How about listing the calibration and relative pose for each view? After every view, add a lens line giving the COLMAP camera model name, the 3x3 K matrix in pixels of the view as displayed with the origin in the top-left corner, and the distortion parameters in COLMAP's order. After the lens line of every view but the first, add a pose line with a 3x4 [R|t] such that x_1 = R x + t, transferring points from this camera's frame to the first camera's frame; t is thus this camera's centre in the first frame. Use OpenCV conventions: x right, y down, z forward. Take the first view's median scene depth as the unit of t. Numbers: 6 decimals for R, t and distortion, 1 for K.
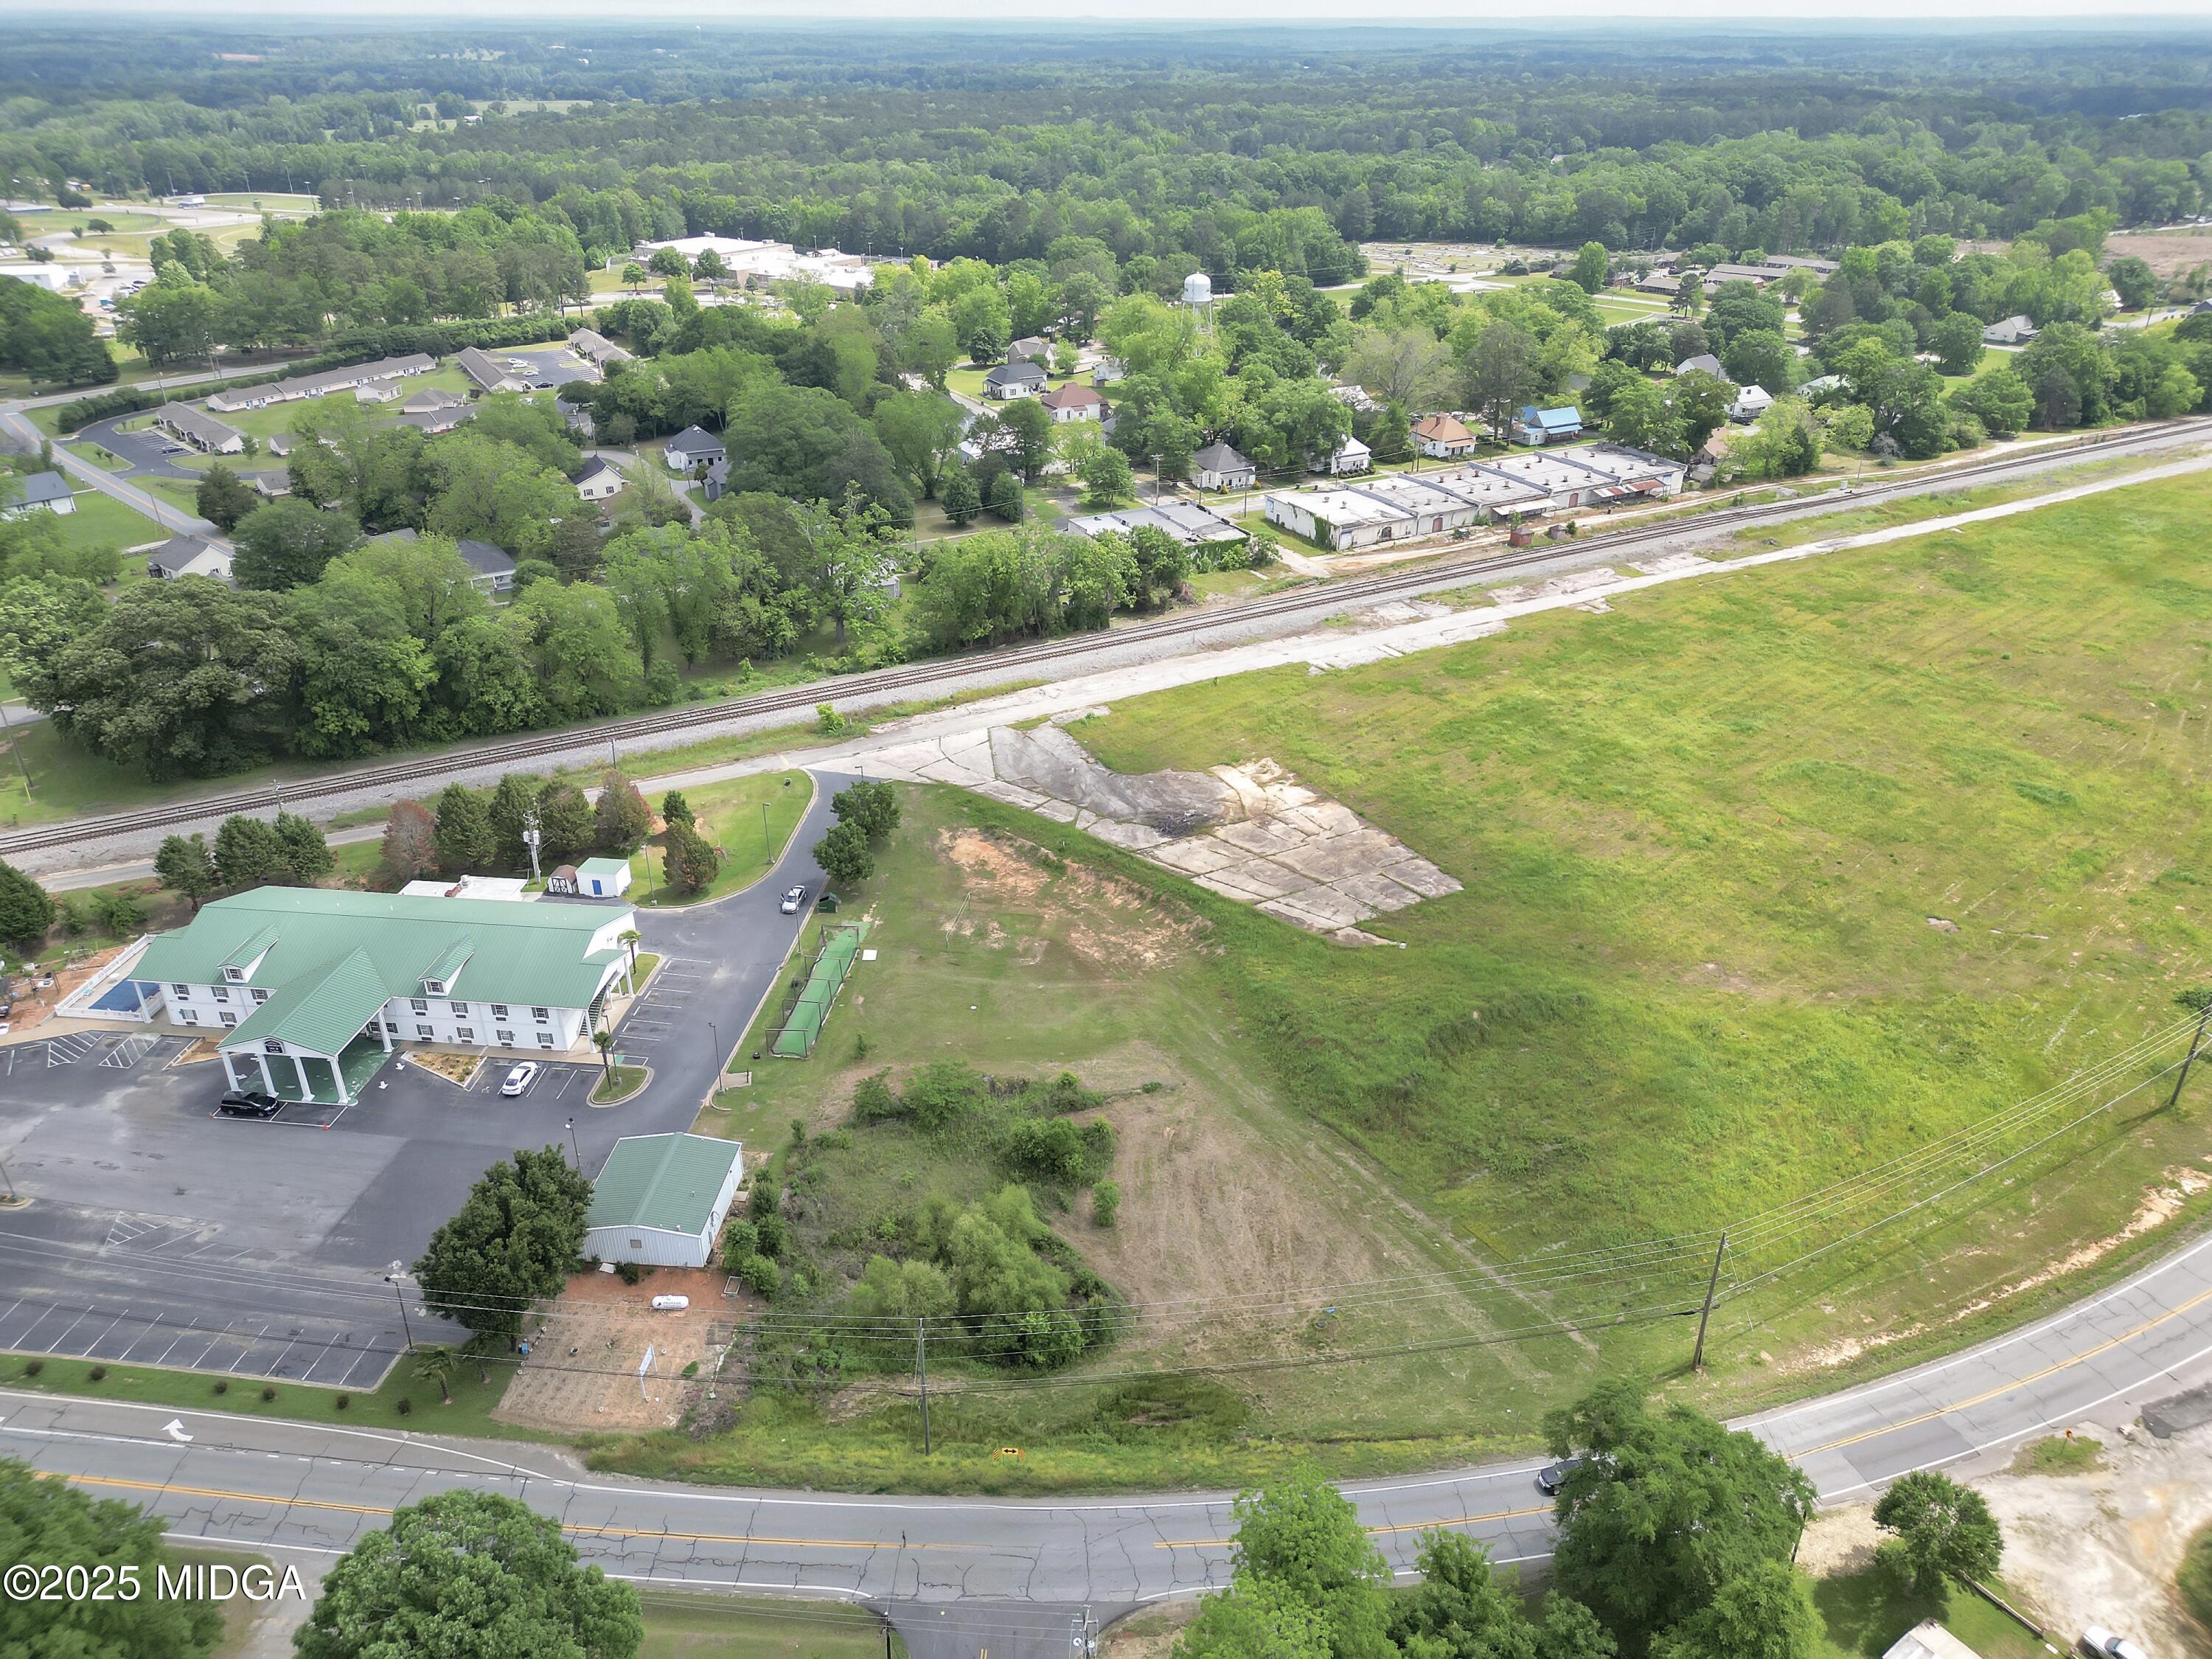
lens RADIAL K [[1538.7, 0, 1098.7], [0, 1538.7, 828.2], [0, 0, 1]] dist [0.083004, -0.085438]
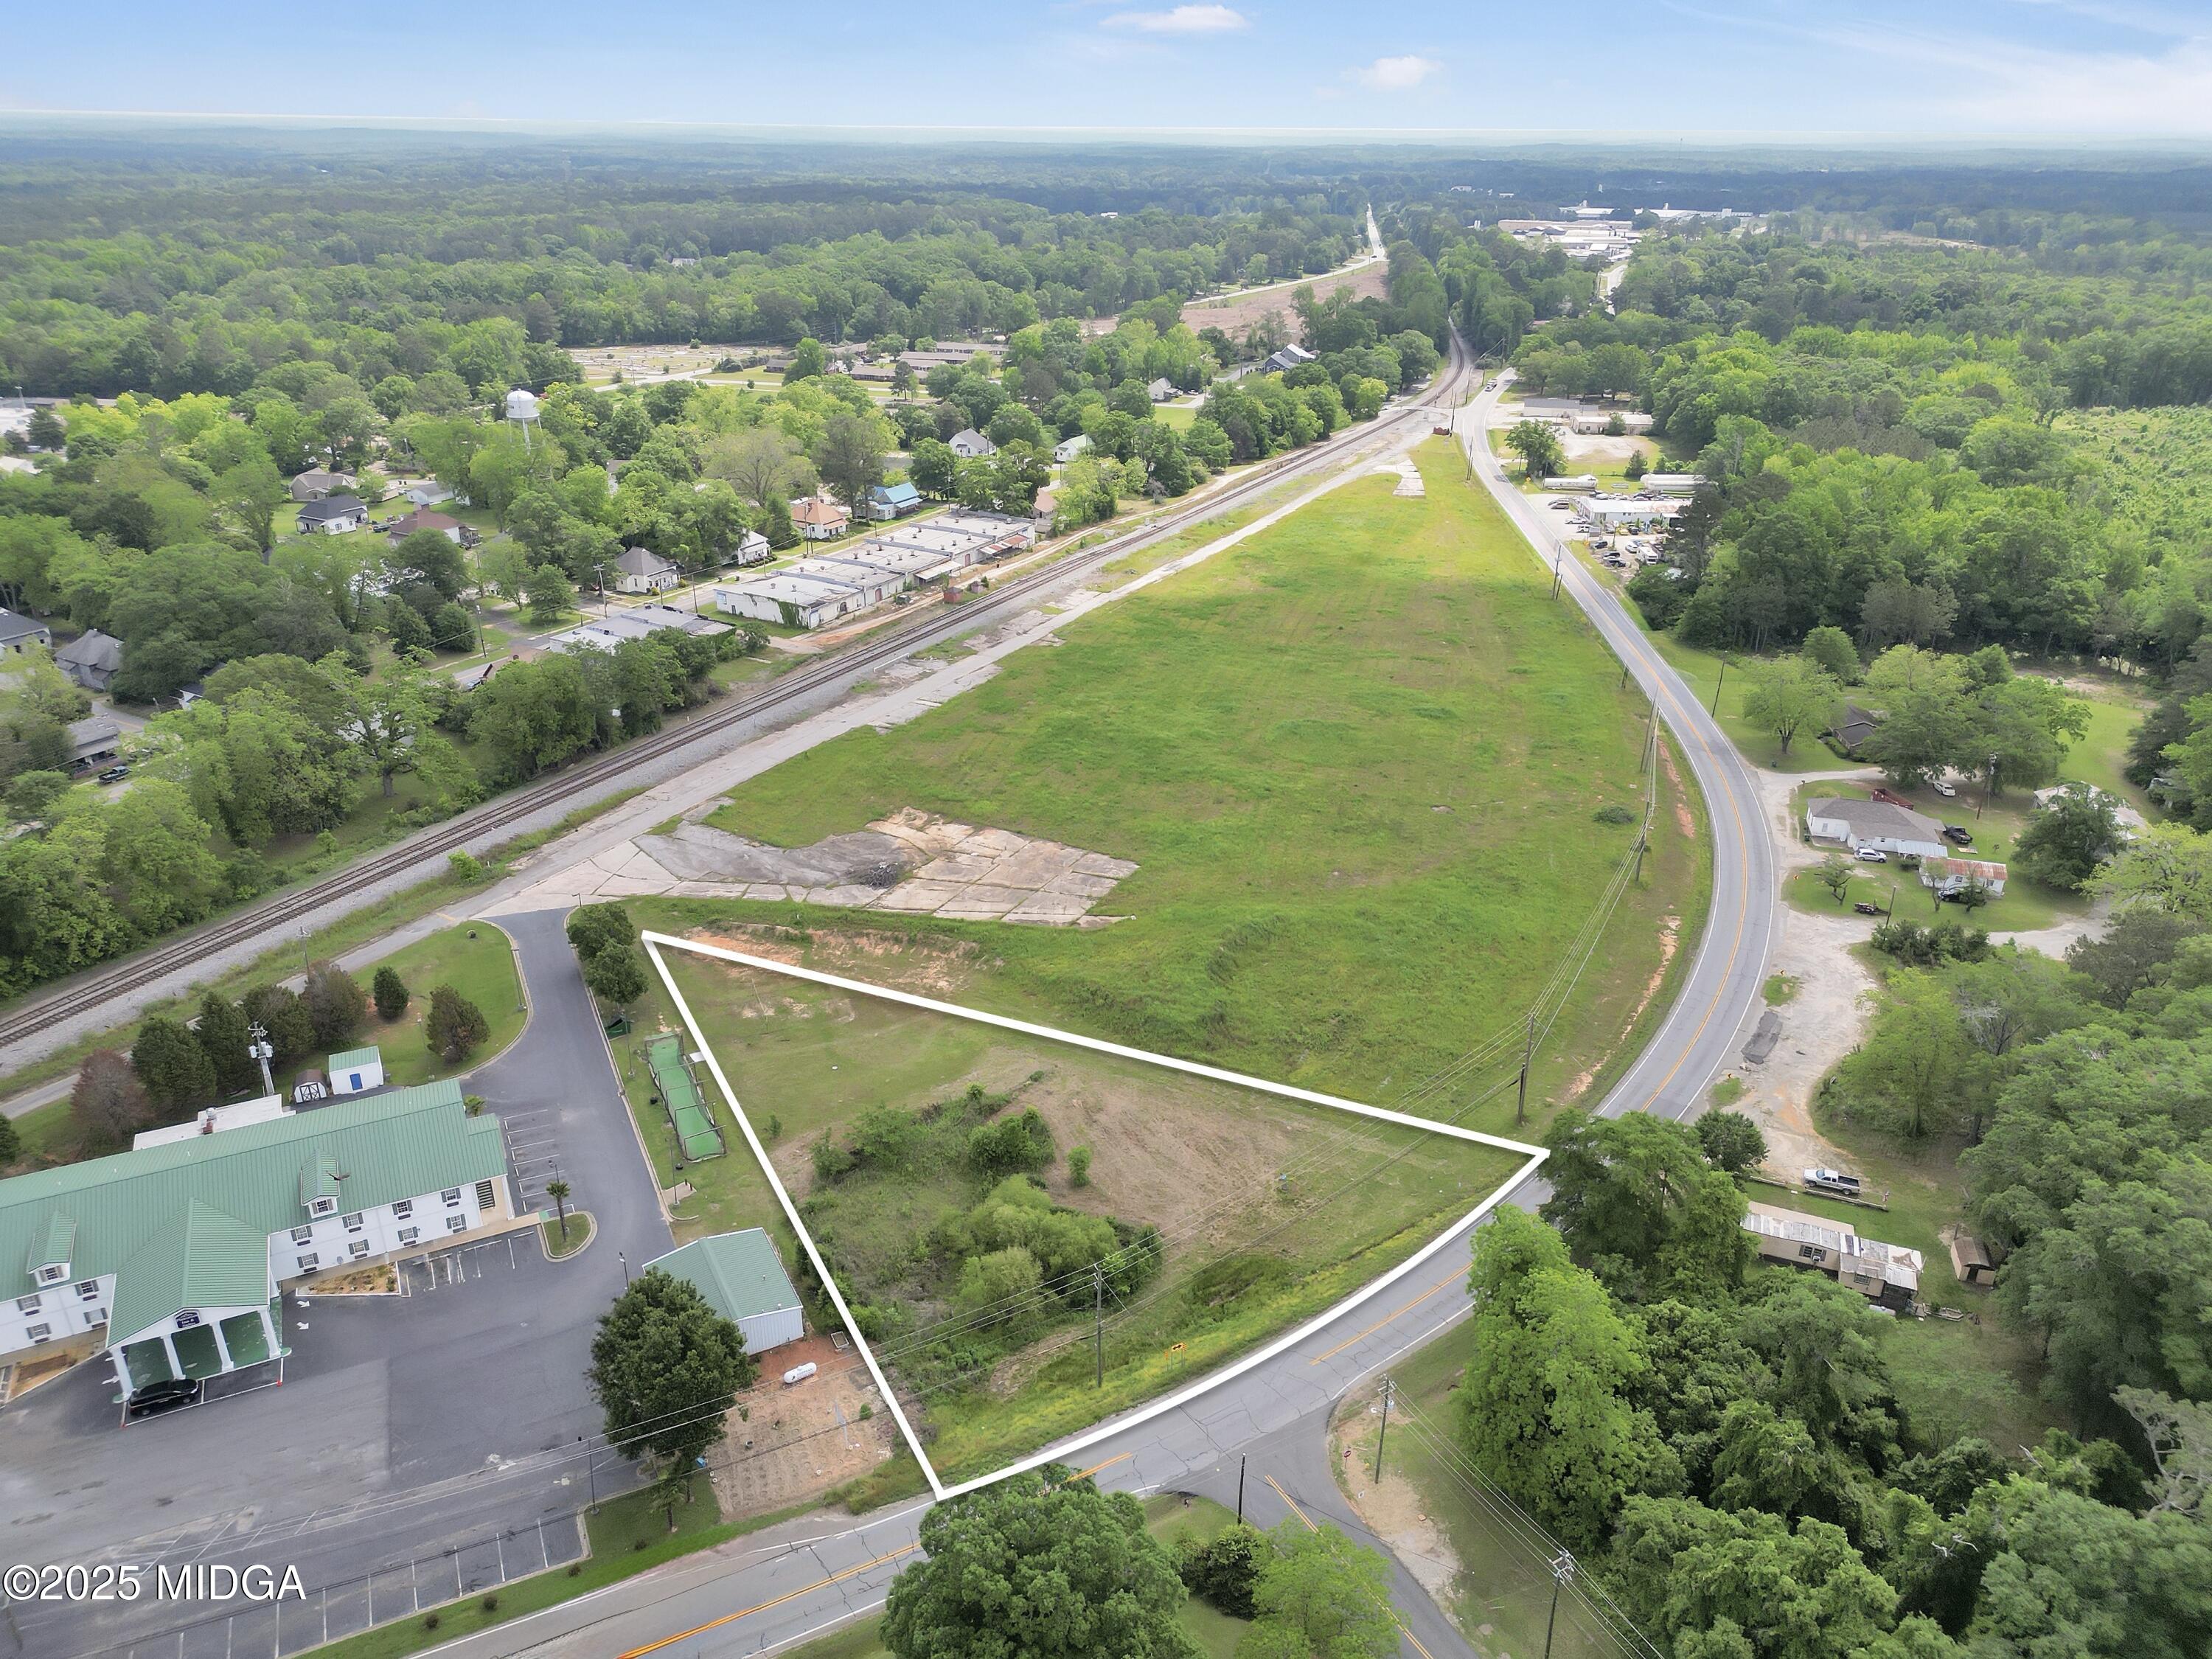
lens RADIAL K [[1525.3, 0, 1096.8], [0, 1525.3, 841.2], [0, 0, 1]] dist [0.138174, -0.225734]
pose [[0.844159, -0.221833, 0.488043, -0.280965], [0.243804, 0.969638, 0.019032, -0.008281], [-0.477447, 0.102920, 0.872612, -0.025164]]
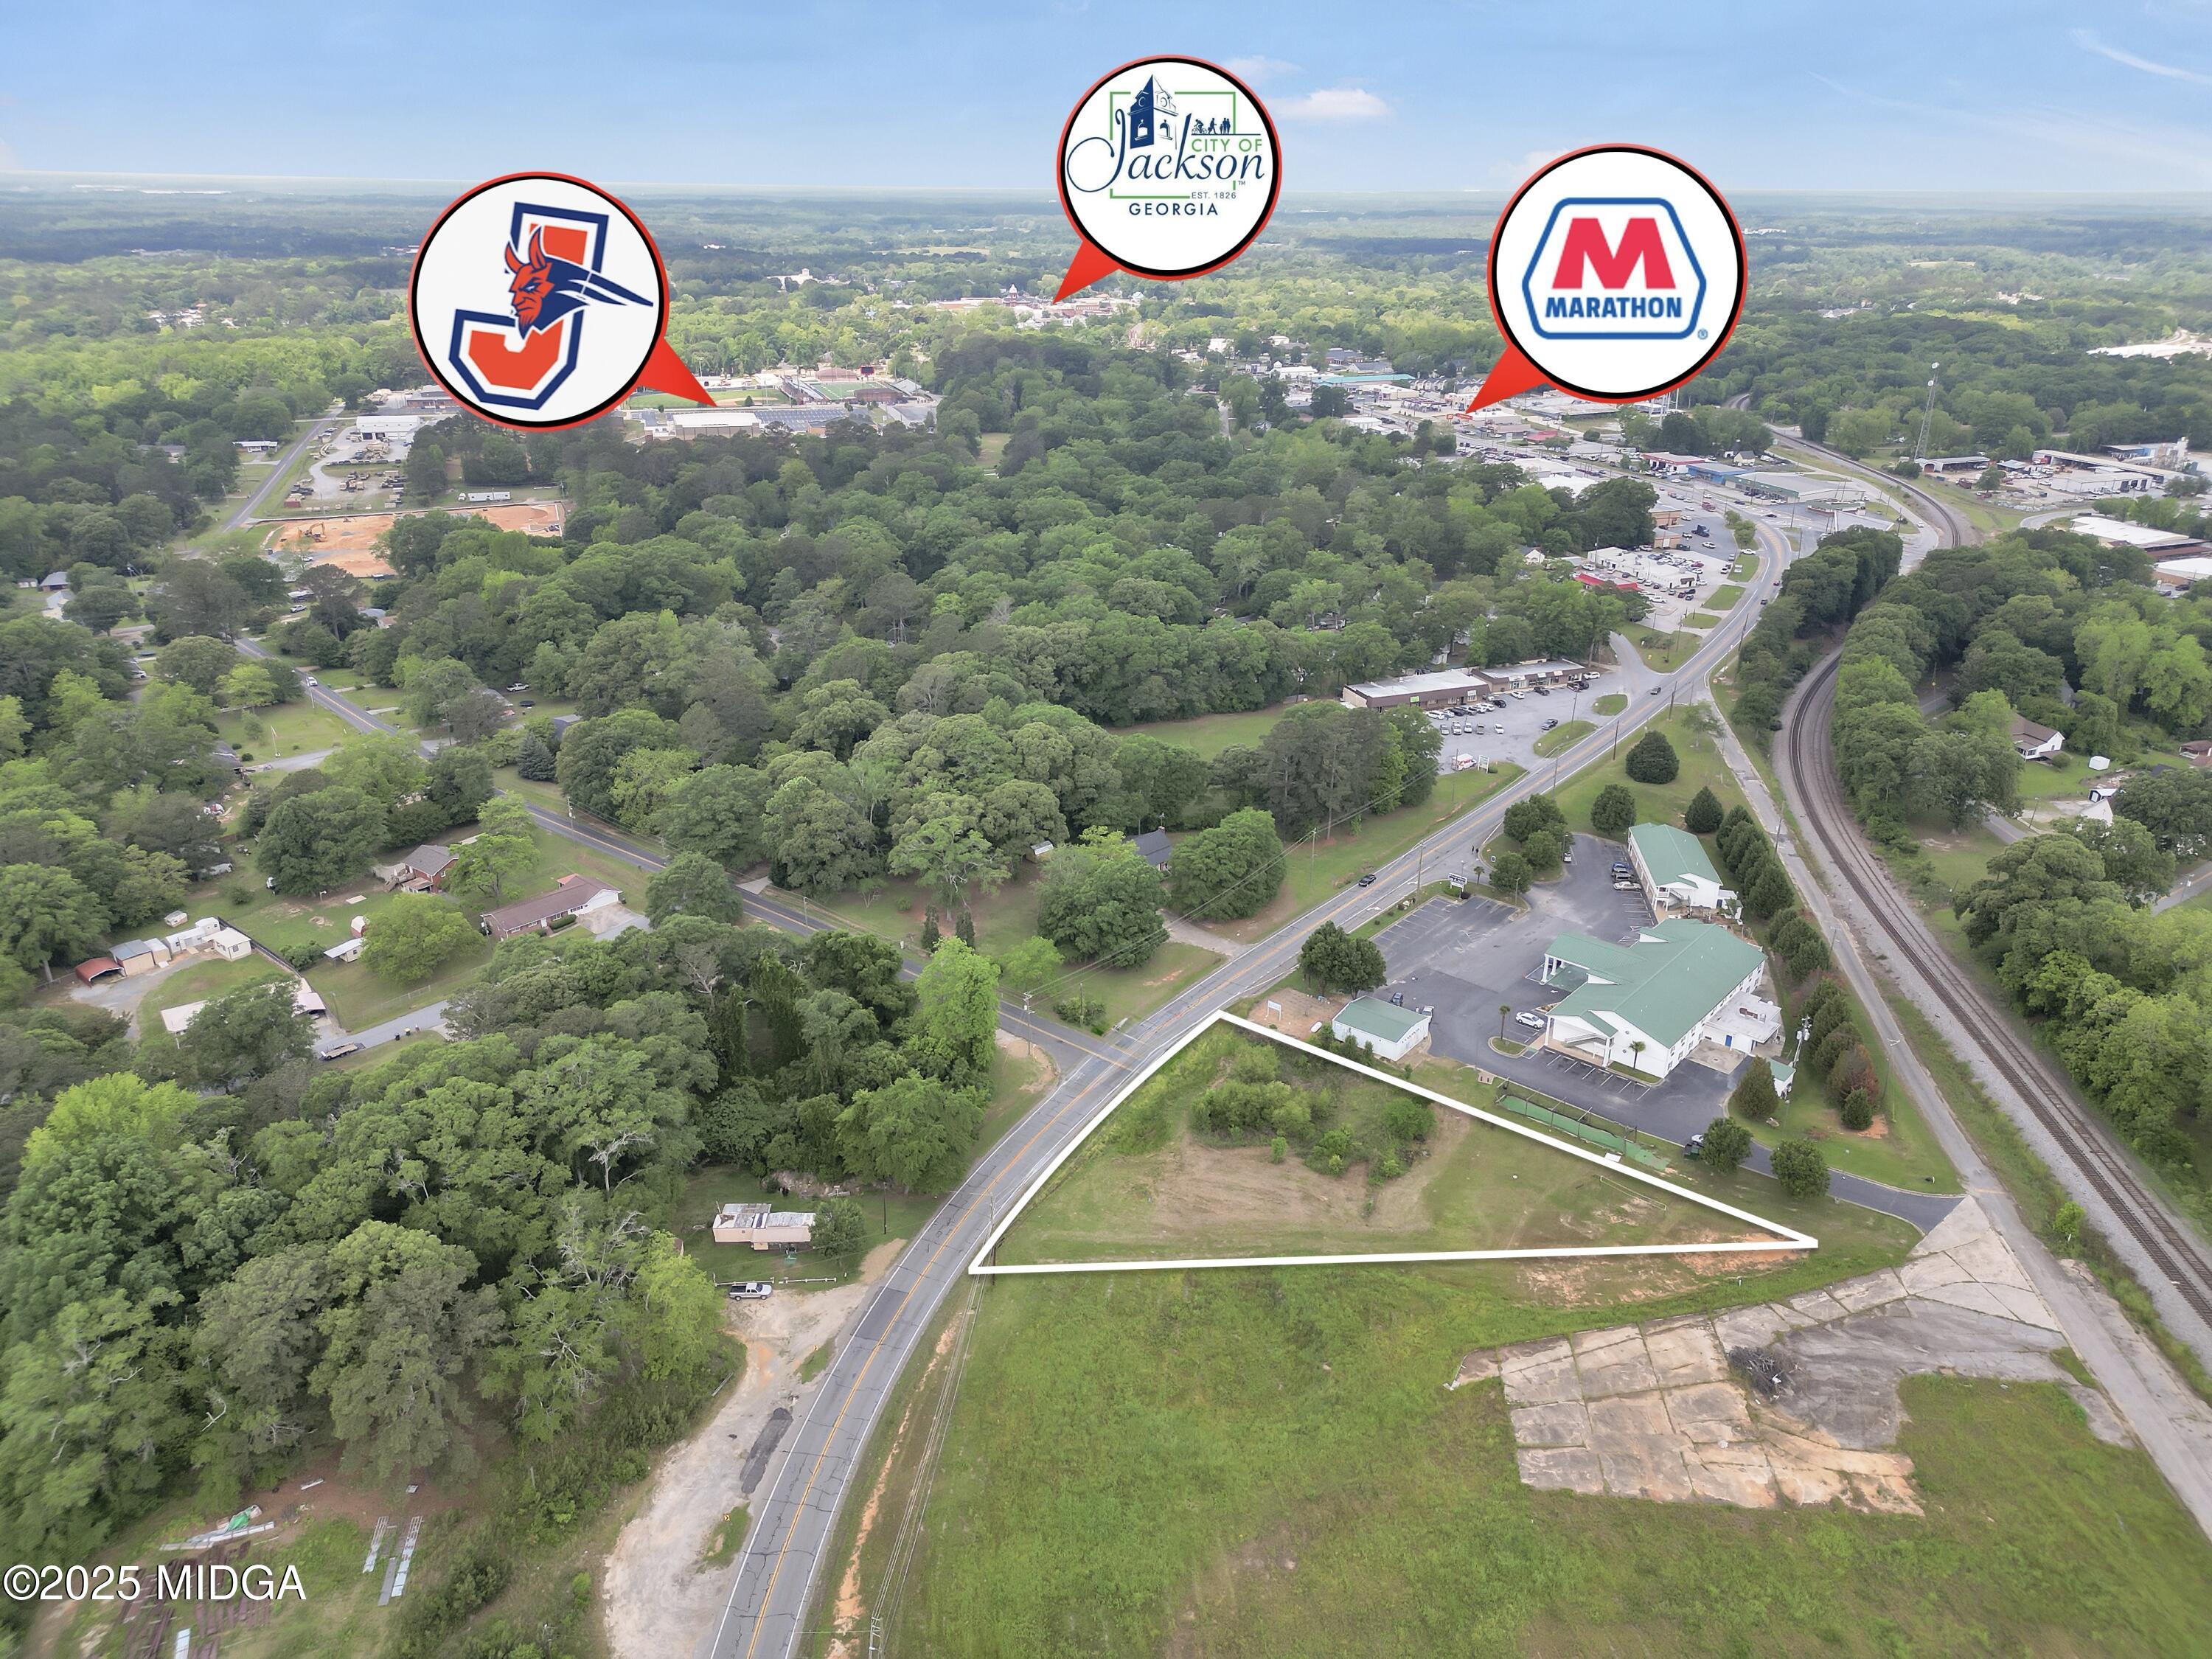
lens RADIAL K [[1538.7, 0, 1098.7], [0, 1538.7, 828.2], [0, 0, 1]] dist [0.083004, -0.085438]
pose [[-0.564590, 0.309972, -0.764955, 0.722484], [-0.386821, 0.719342, 0.576990, -0.504394], [0.729115, 0.621663, -0.286229, 0.633798]]
